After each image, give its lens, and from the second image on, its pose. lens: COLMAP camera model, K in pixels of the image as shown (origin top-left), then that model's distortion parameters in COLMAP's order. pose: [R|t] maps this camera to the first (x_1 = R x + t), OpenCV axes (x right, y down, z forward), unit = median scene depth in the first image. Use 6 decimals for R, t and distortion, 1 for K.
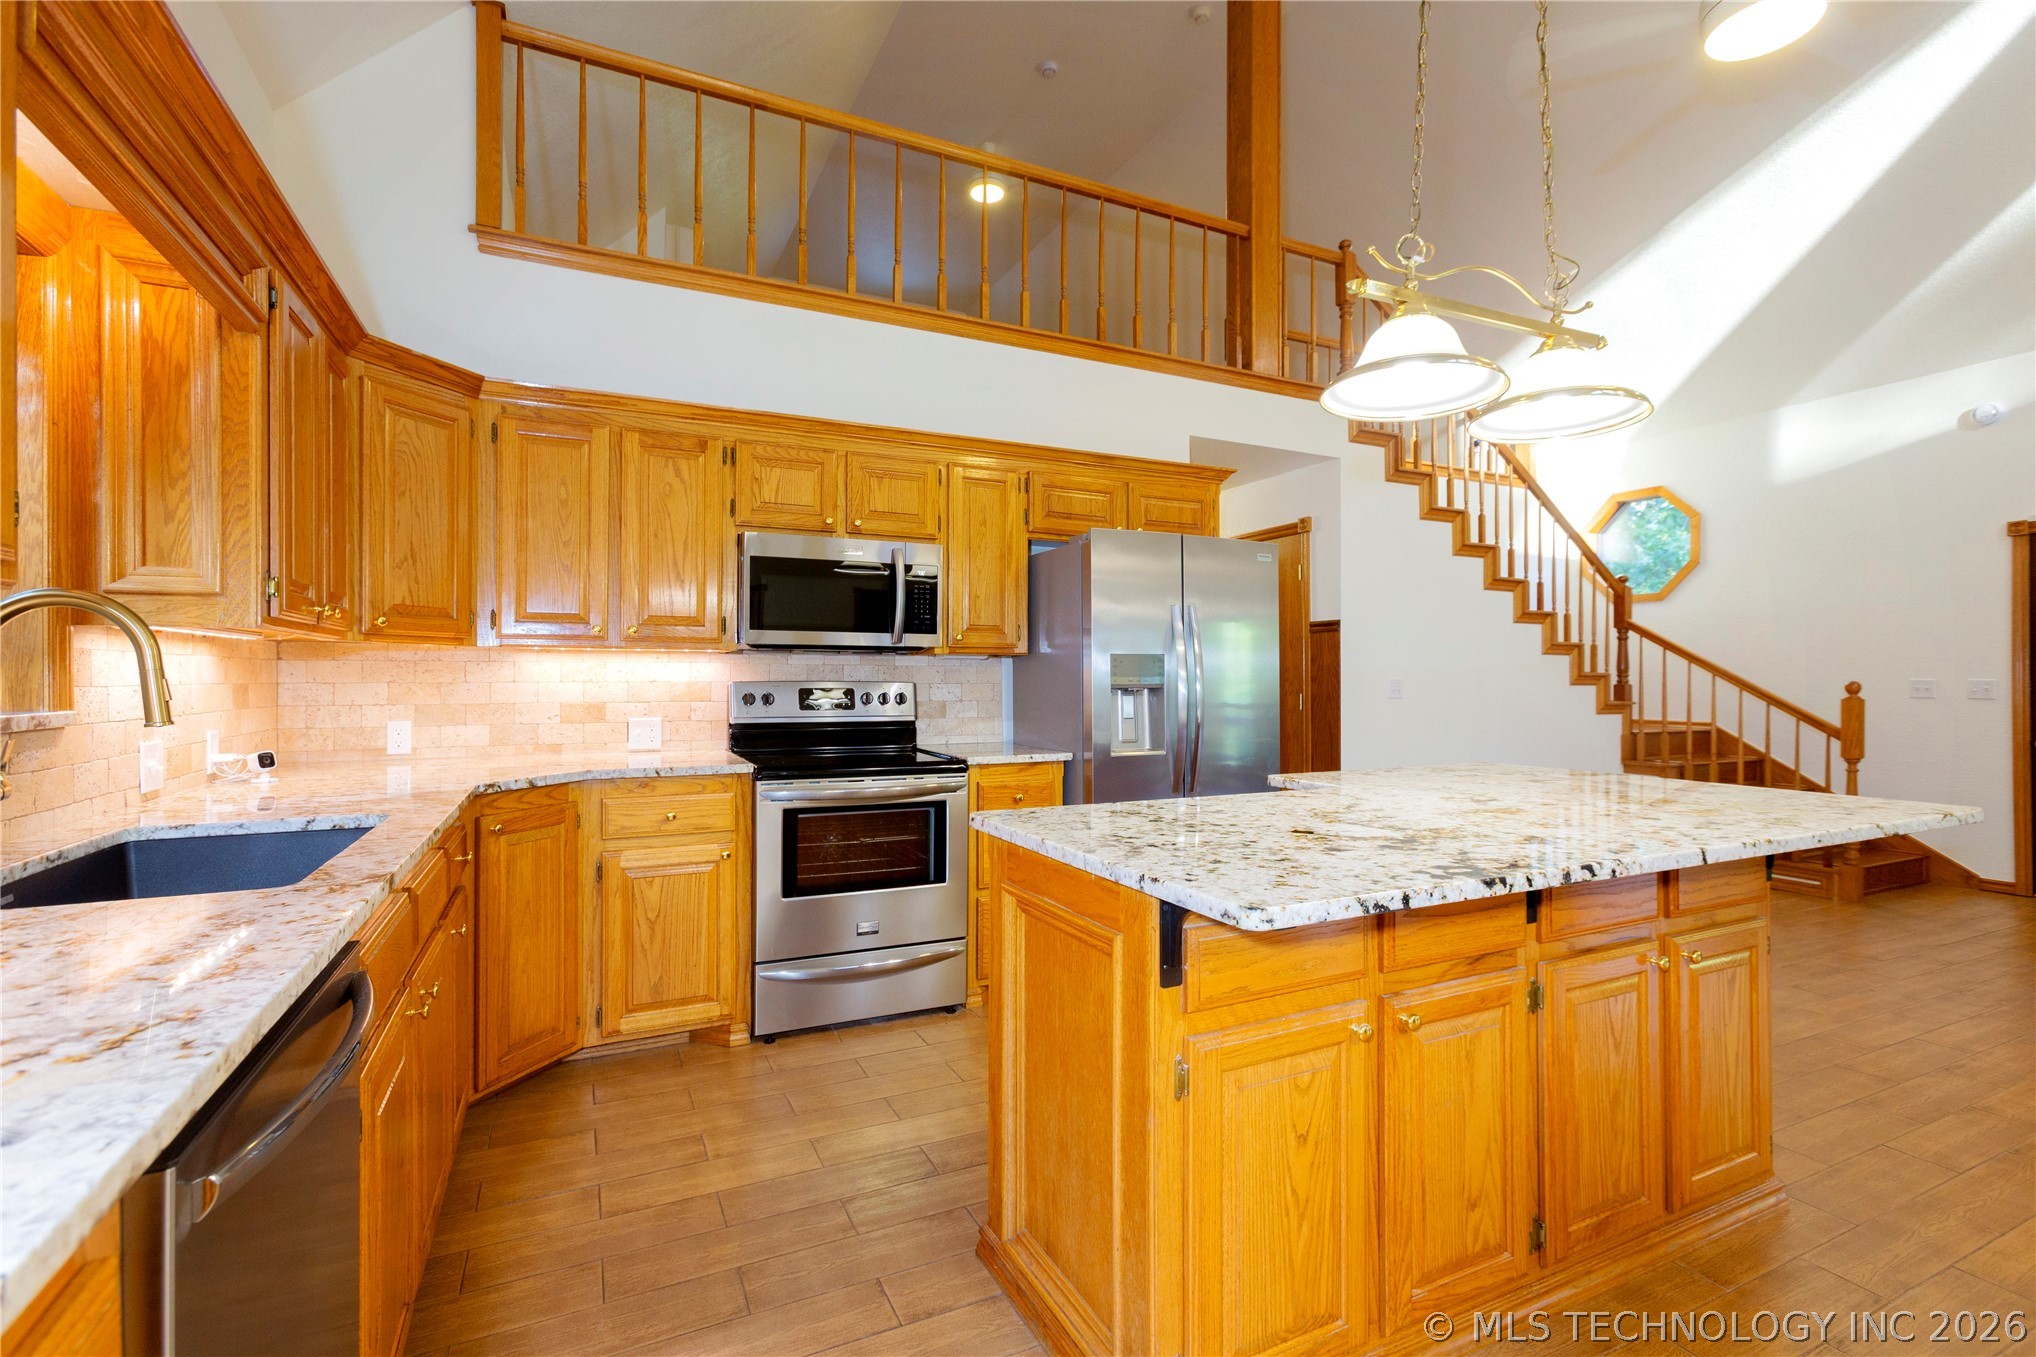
lens RADIAL K [[916.2, 0, 1018.6], [0, 916.2, 671.4], [0, 0, 1]] dist [-0.000482, 0.006166]
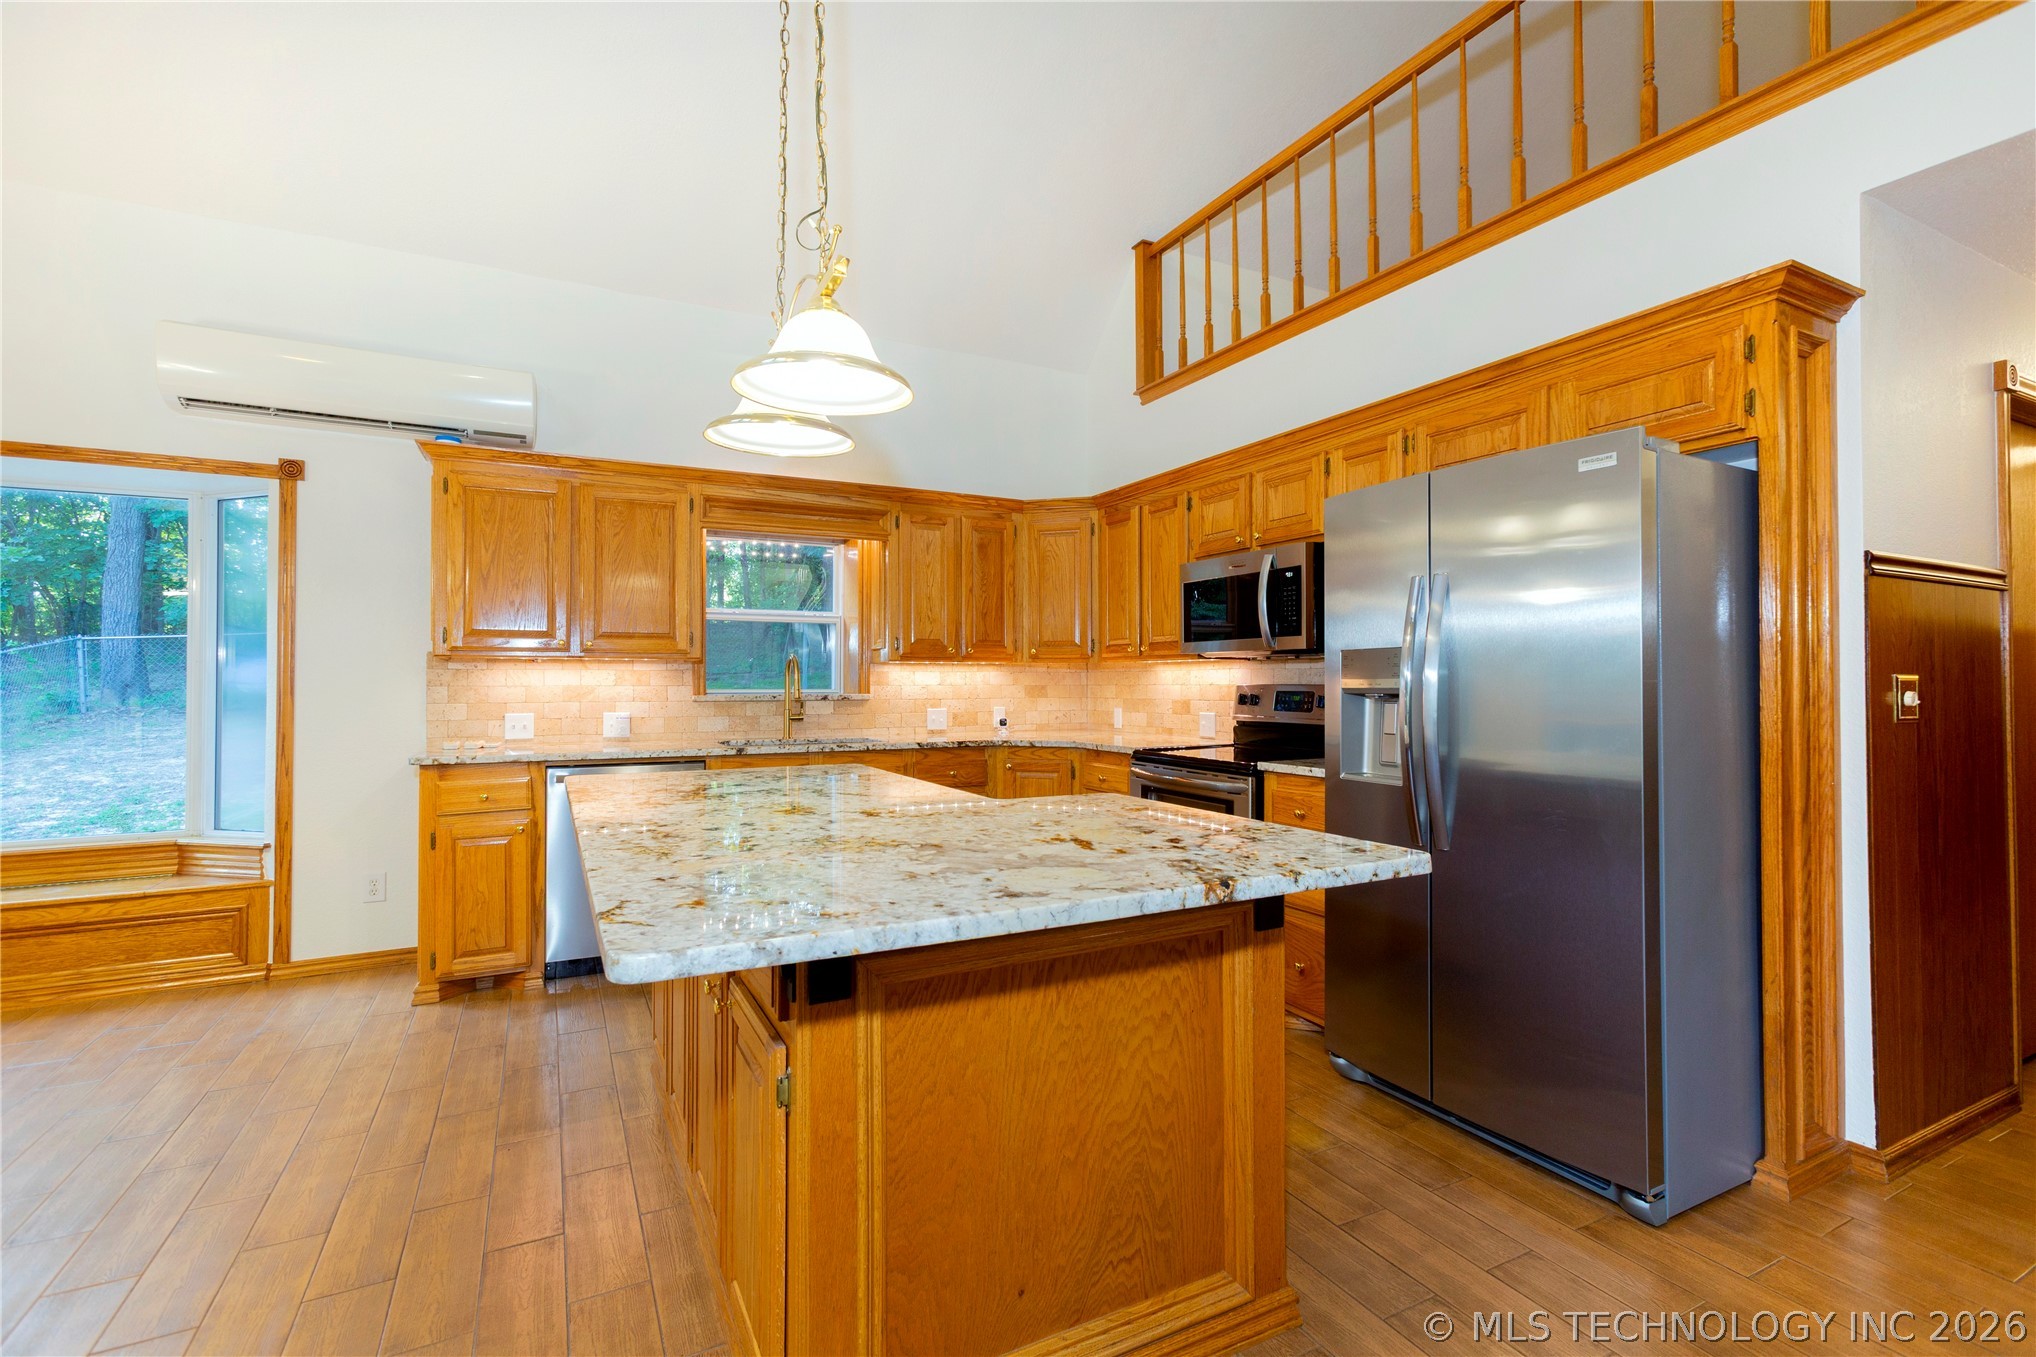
lens RADIAL K [[916.2, 0, 1018.6], [0, 916.2, 671.4], [0, 0, 1]] dist [-0.000482, 0.006166]
pose [[0.039096, -0.014454, -0.999131, 0.907565], [0.005520, 0.999883, -0.014249, 0.009668], [0.999220, -0.004958, 0.039171, 0.702707]]
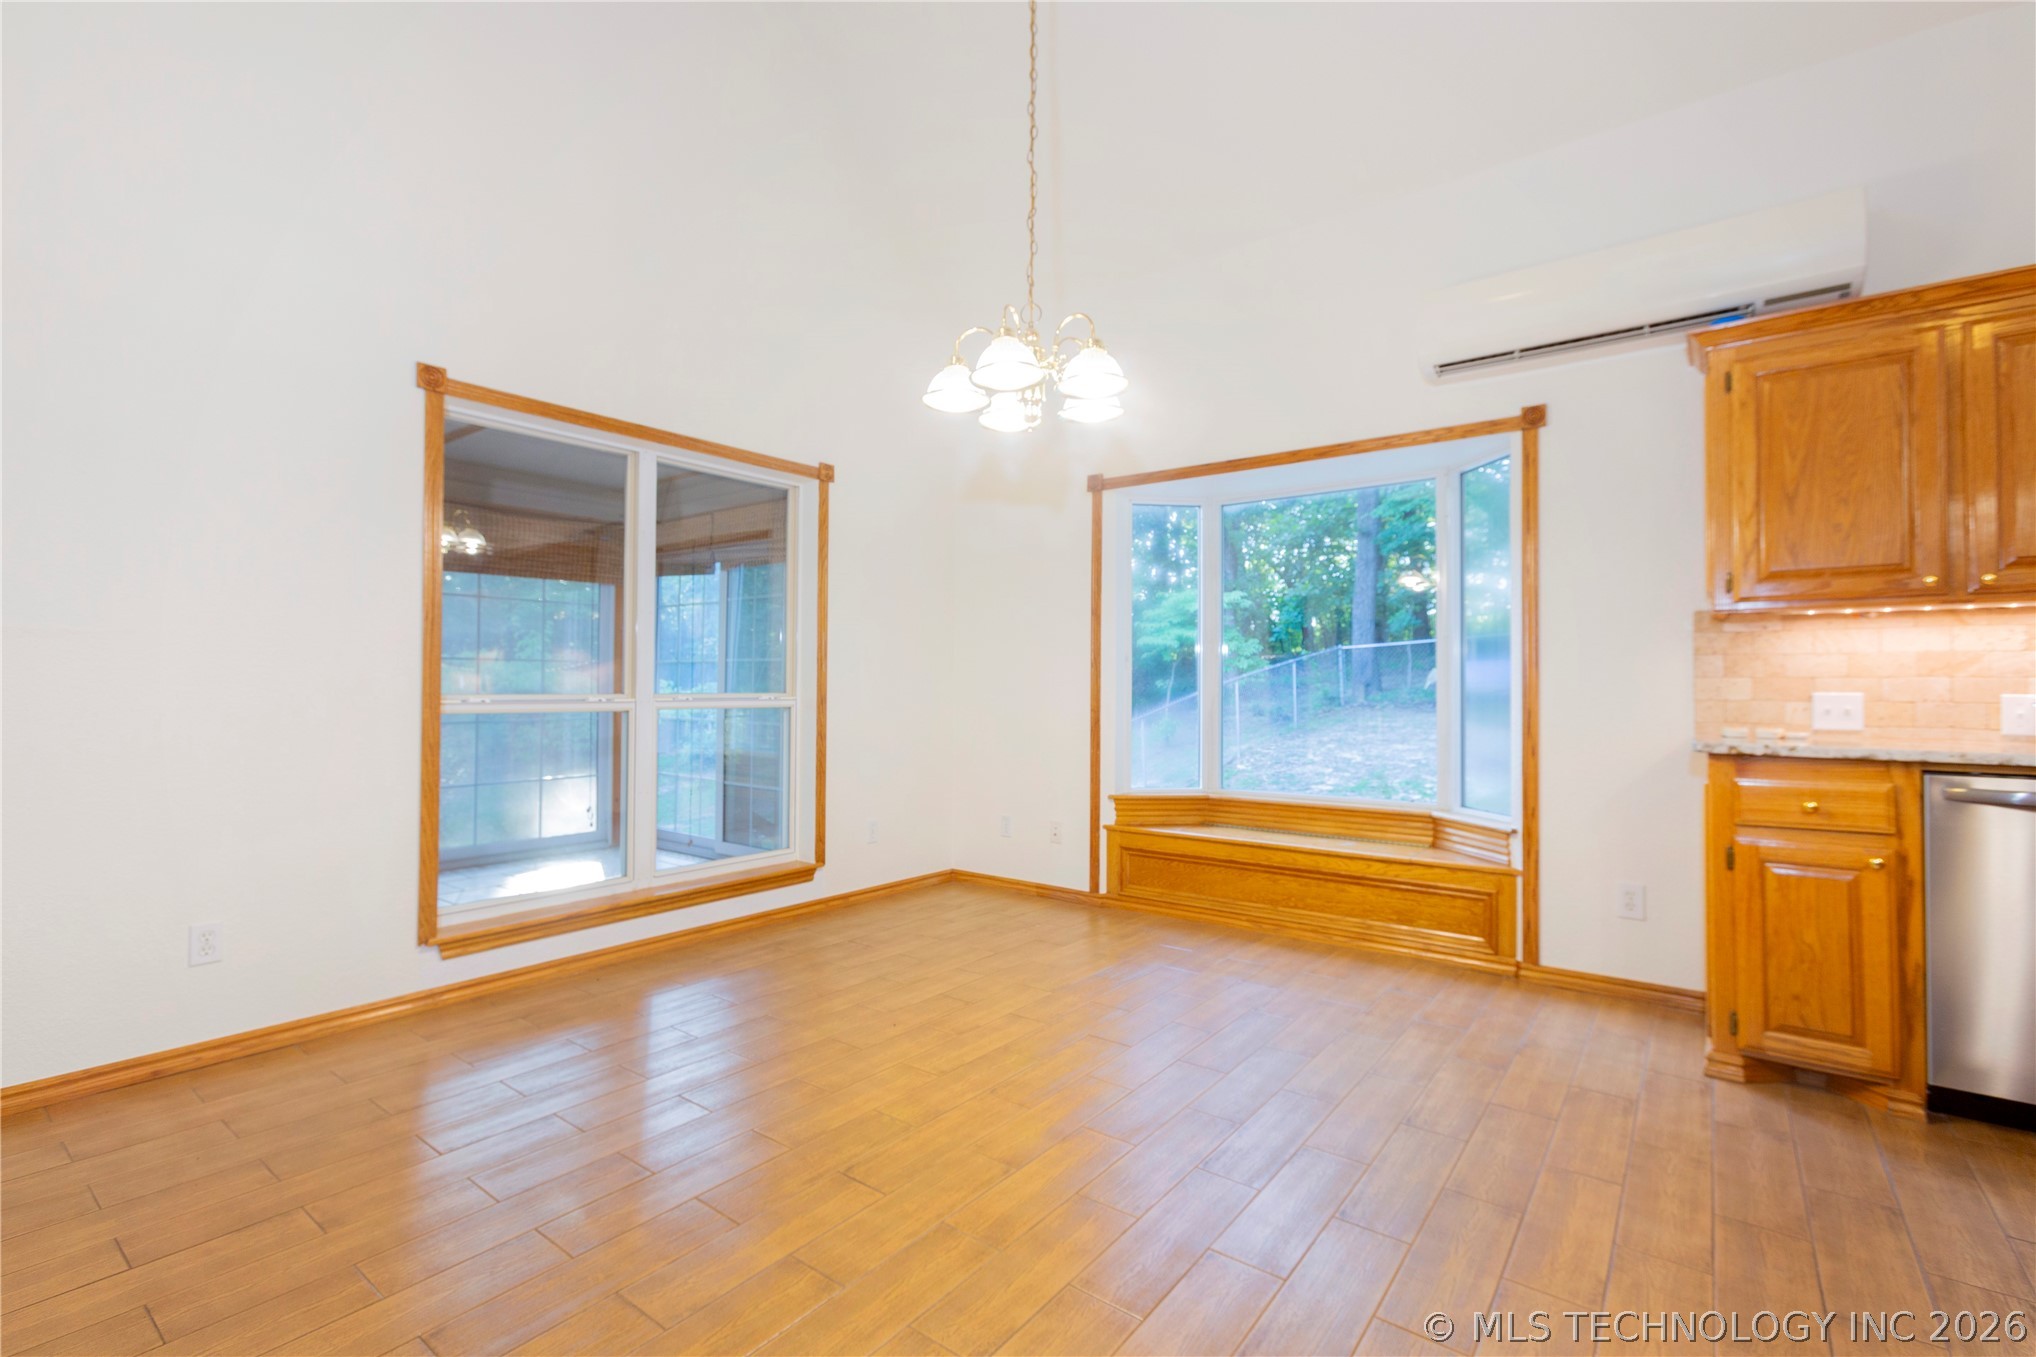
lens RADIAL K [[916.2, 0, 1018.6], [0, 916.2, 671.4], [0, 0, 1]] dist [-0.000482, 0.006166]
pose [[-0.886059, -0.015215, -0.463323, 0.718786], [-0.005464, 0.999735, -0.022379, 0.048632], [0.463541, -0.017297, -0.885907, 0.483683]]
